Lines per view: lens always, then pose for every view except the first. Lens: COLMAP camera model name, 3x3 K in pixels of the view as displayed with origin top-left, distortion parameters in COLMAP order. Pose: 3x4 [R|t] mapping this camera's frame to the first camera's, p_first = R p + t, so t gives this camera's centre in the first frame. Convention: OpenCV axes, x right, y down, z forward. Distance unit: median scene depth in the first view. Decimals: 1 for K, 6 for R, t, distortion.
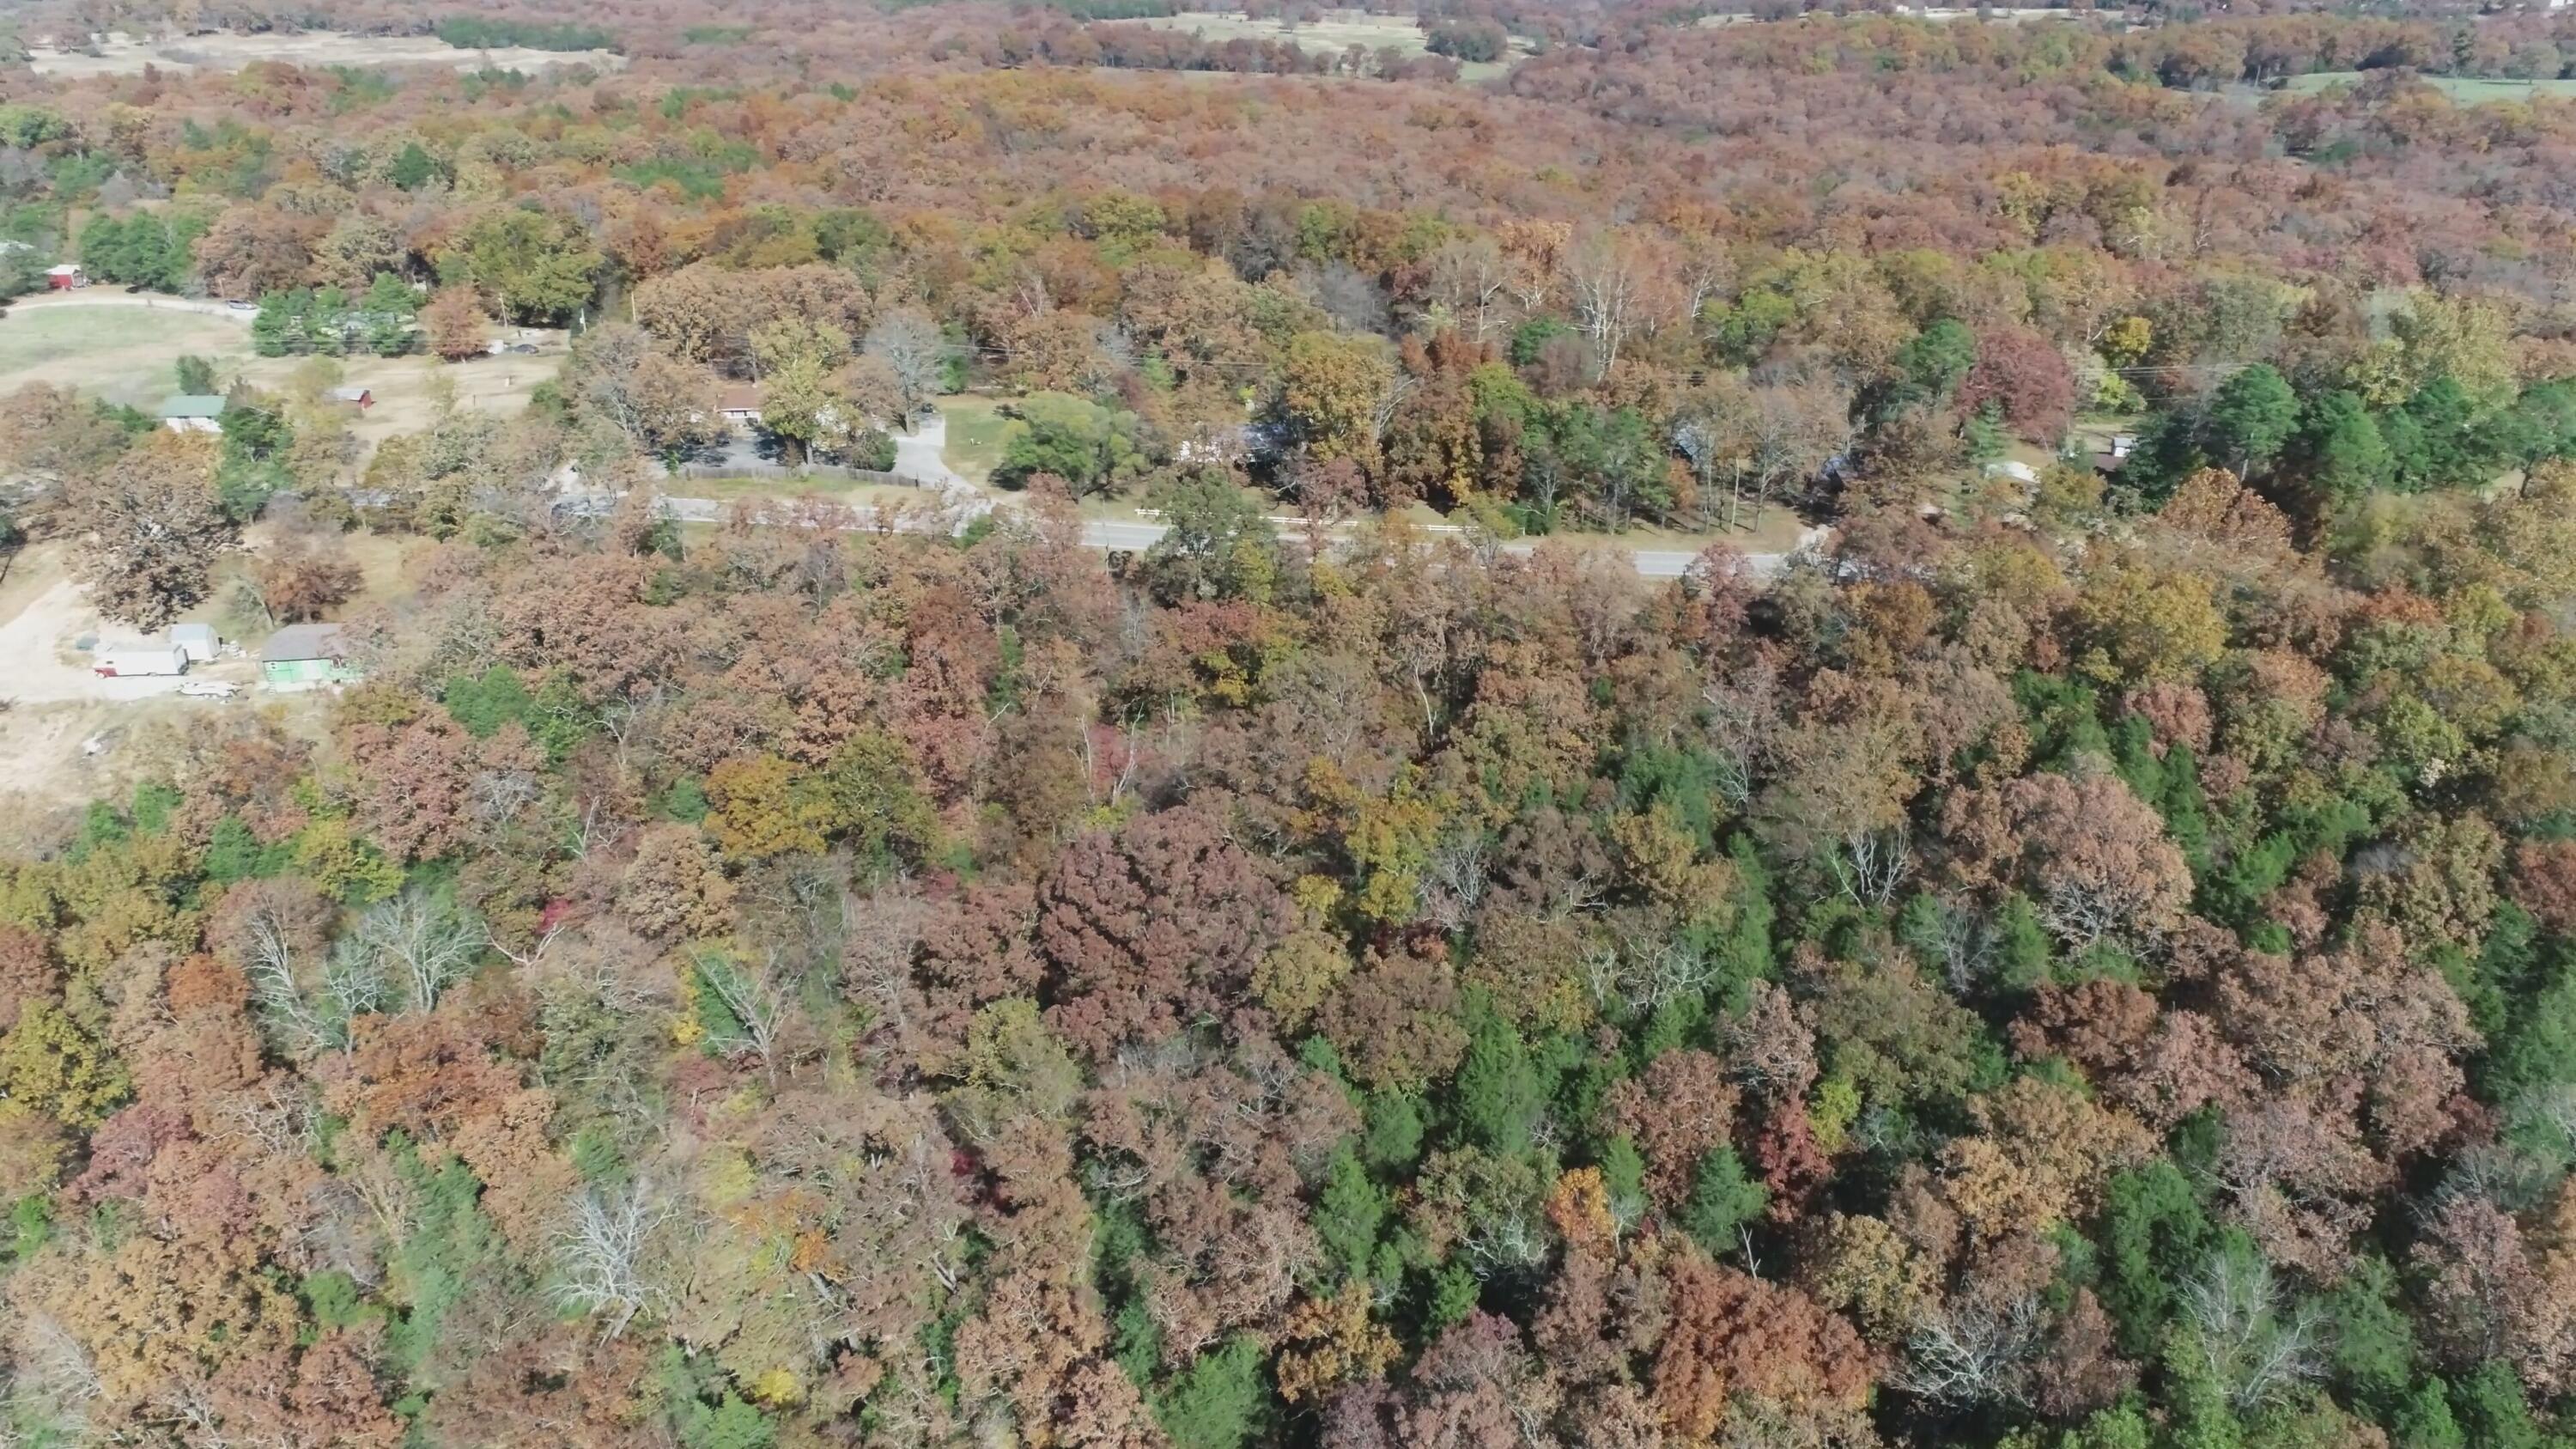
lens RADIAL K [[1817.2, 0, 1282.8], [0, 1817.2, 718.4], [0, 0, 1]] dist [-0.005559, -0.000135]
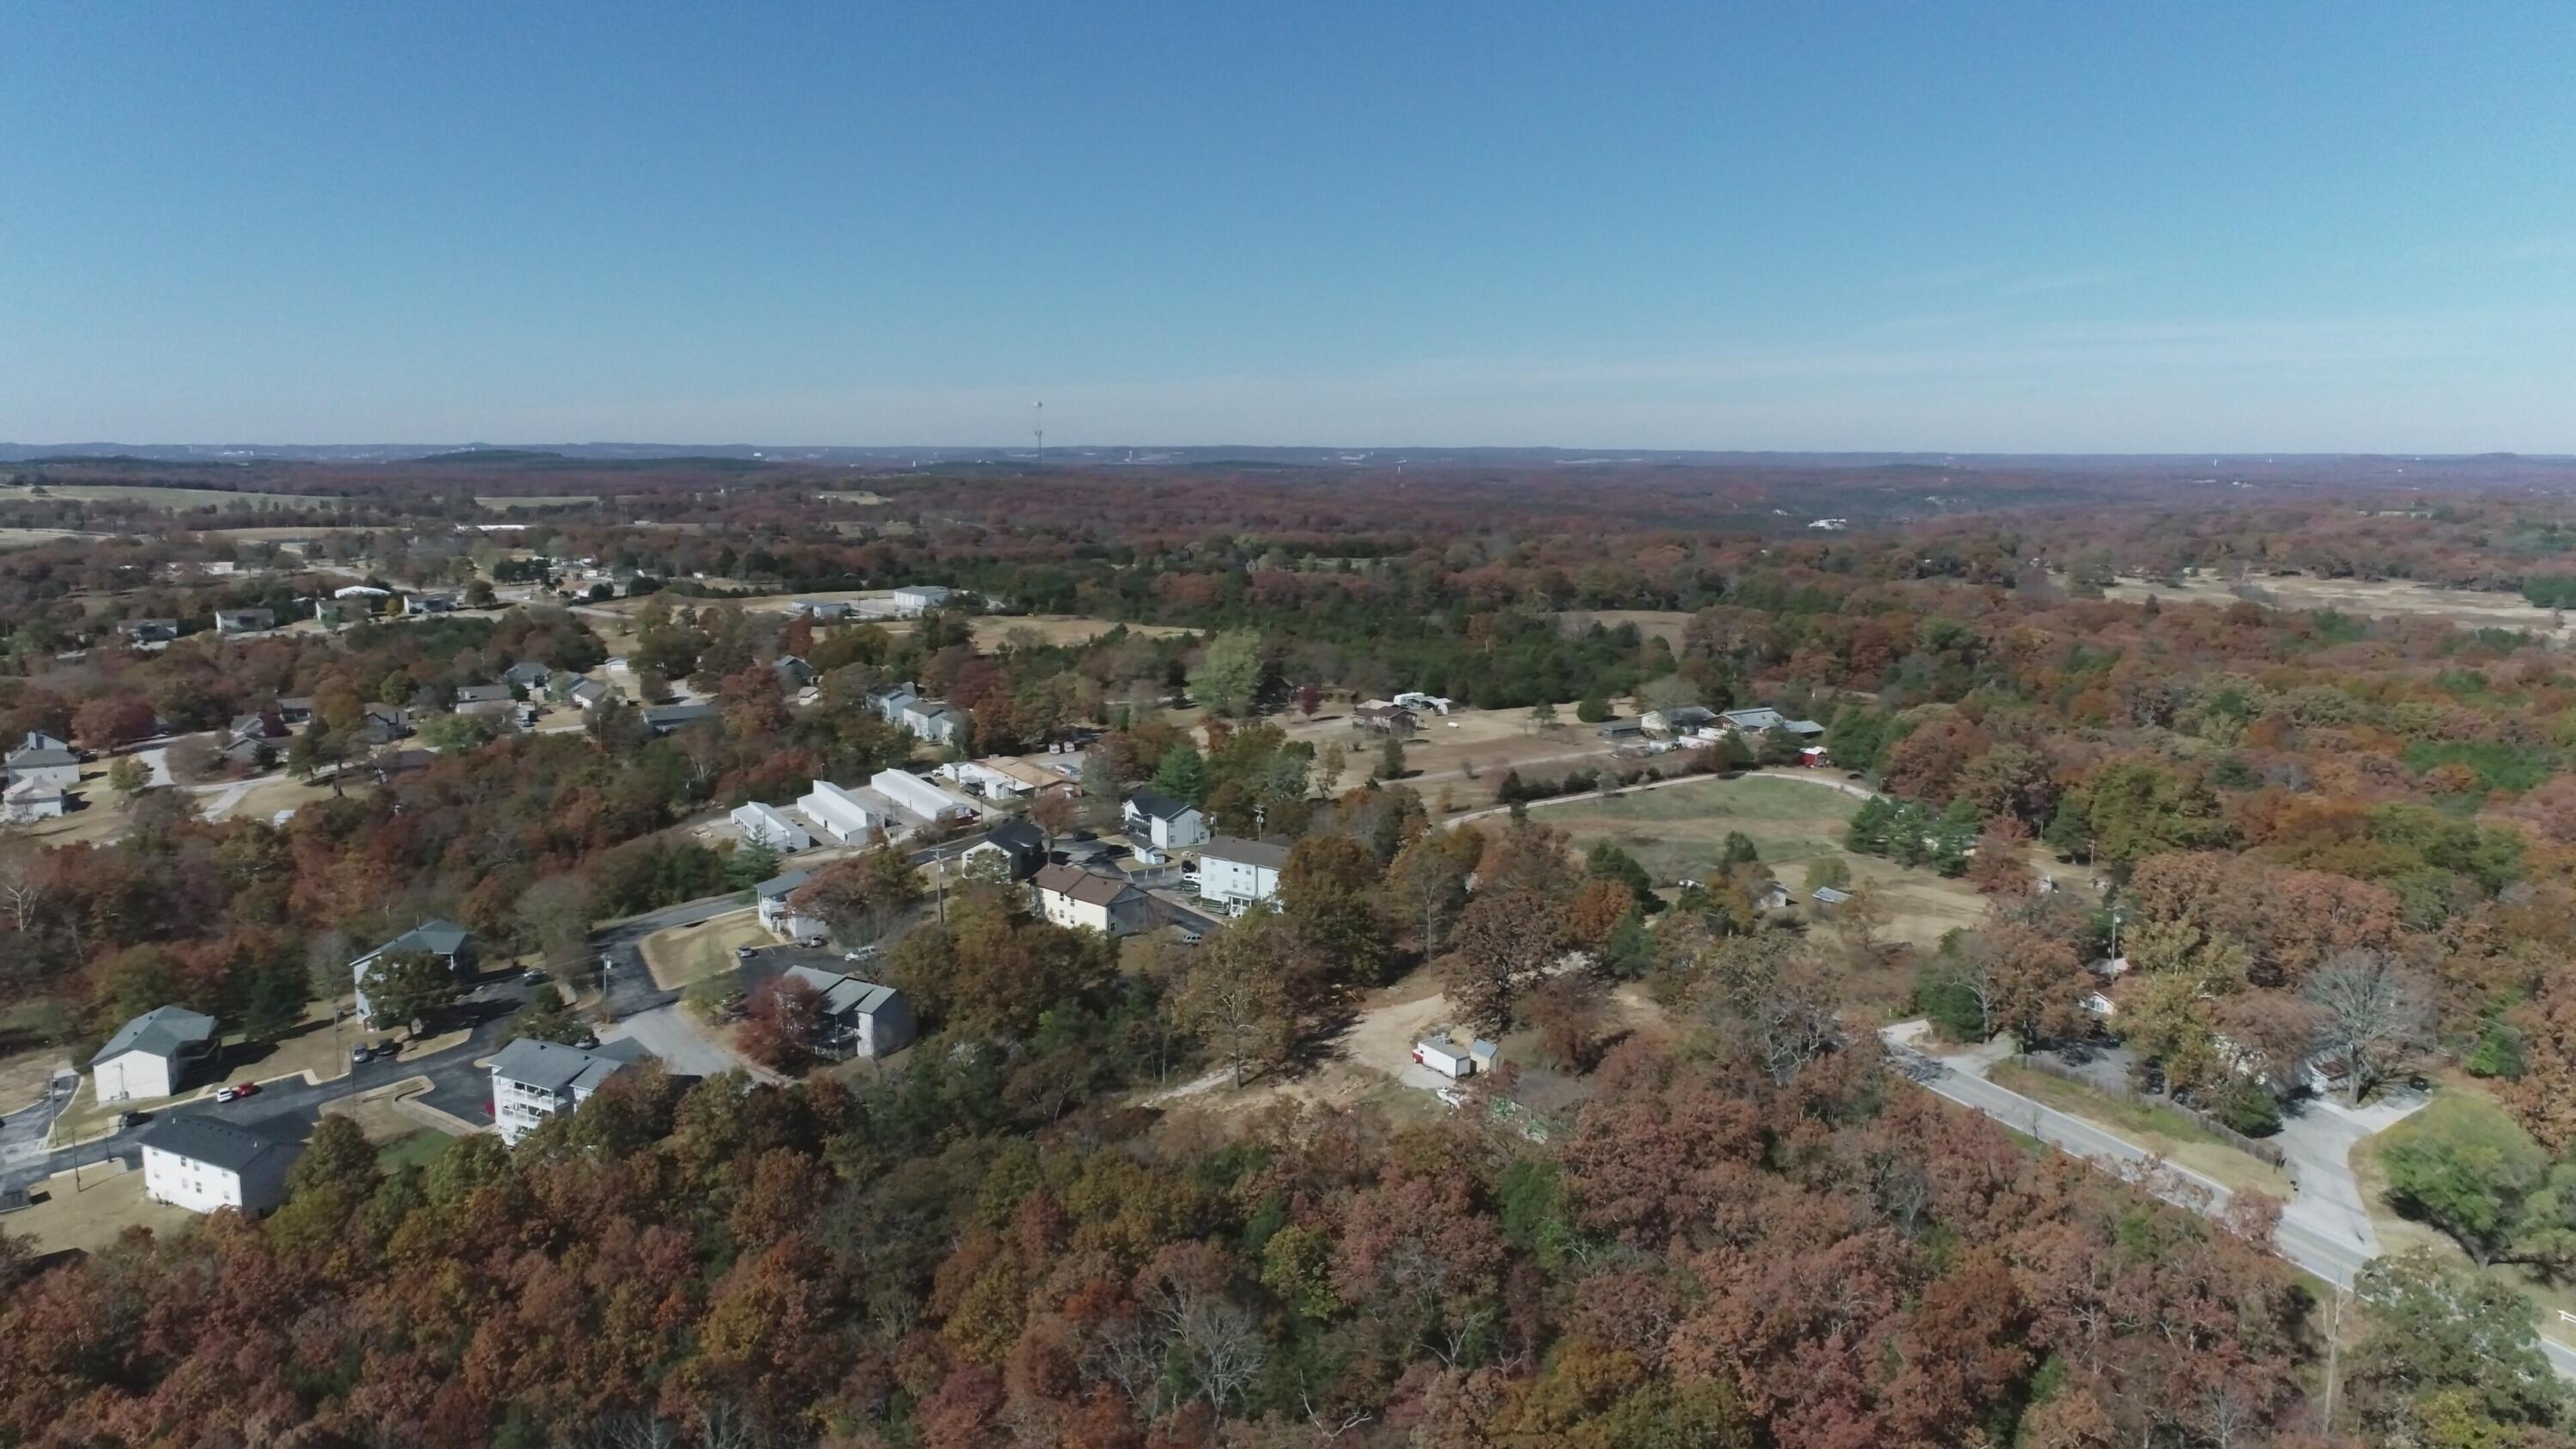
lens RADIAL K [[1817.2, 0, 1282.8], [0, 1817.2, 718.4], [0, 0, 1]] dist [-0.005559, -0.000135]
pose [[0.475317, 0.133952, -0.869558, 0.183452], [-0.369525, 0.927337, -0.059137, -0.076671], [0.798451, 0.349432, 0.490278, 0.161467]]
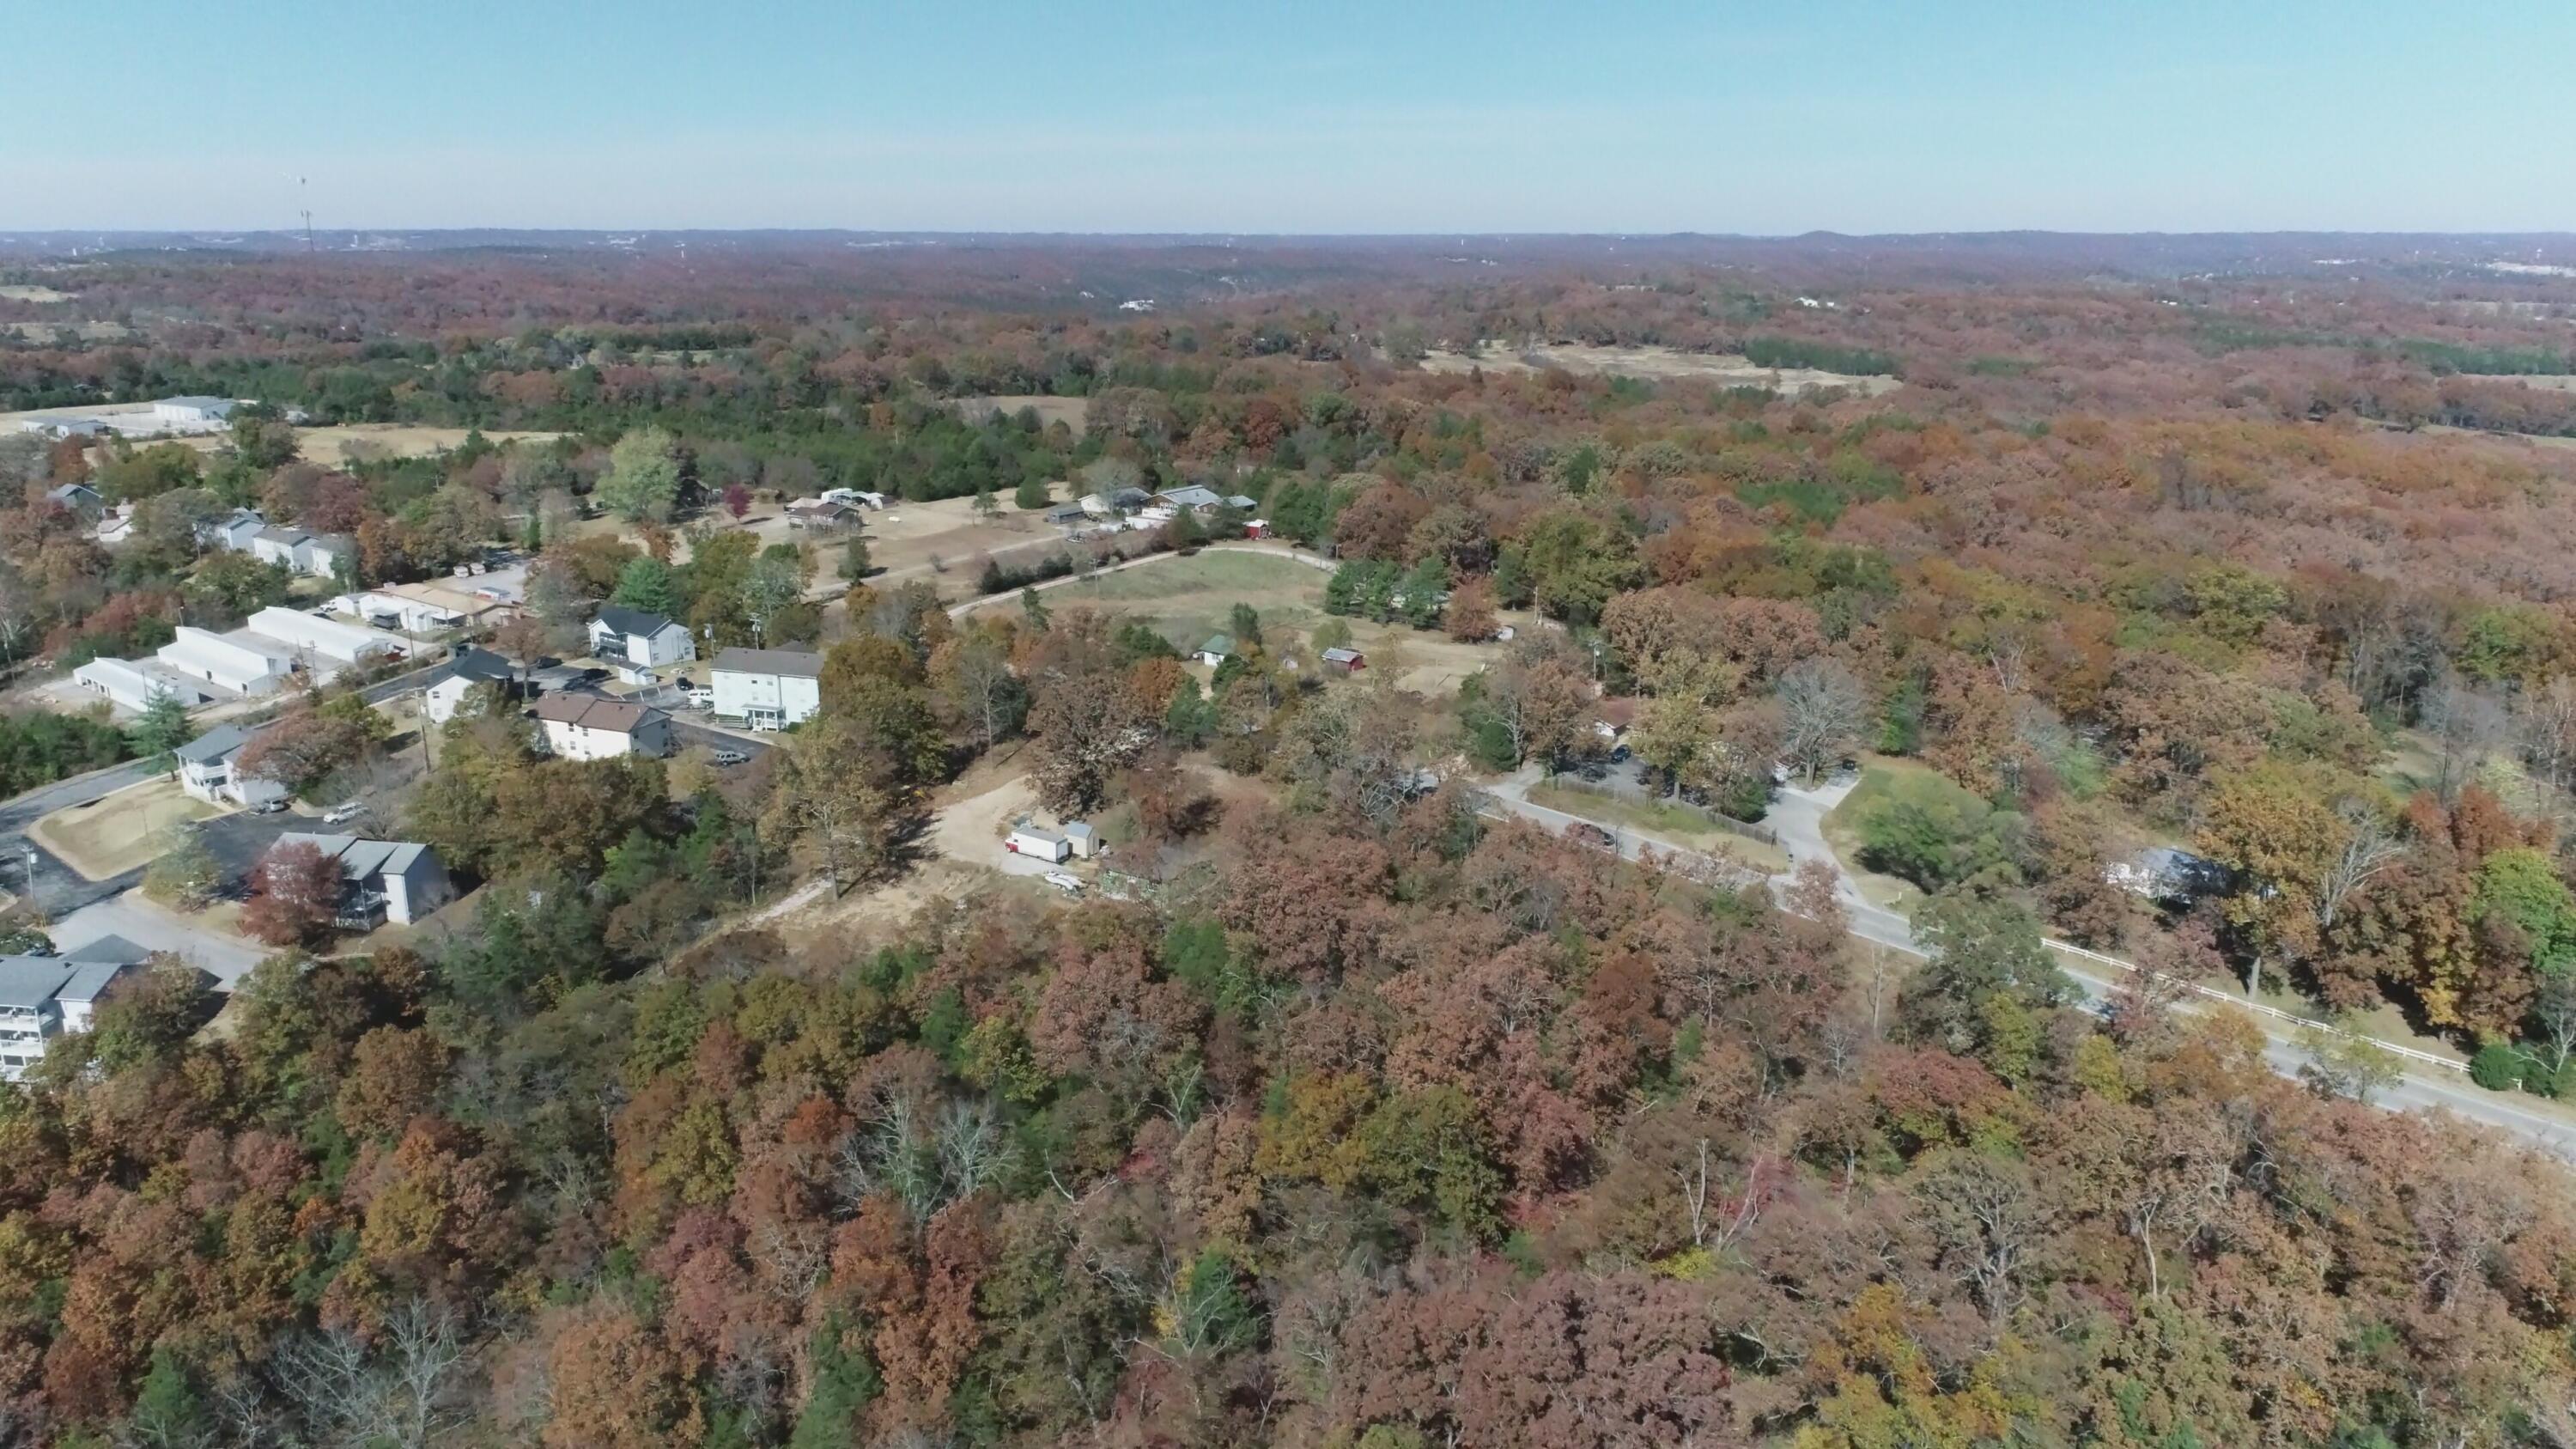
lens RADIAL K [[1817.2, 0, 1282.8], [0, 1817.2, 718.4], [0, 0, 1]] dist [-0.005559, -0.000135]
pose [[0.765858, 0.170372, -0.620029, 0.127862], [-0.270292, 0.960229, -0.070012, -0.042896], [0.583442, 0.221208, 0.781449, 0.089177]]
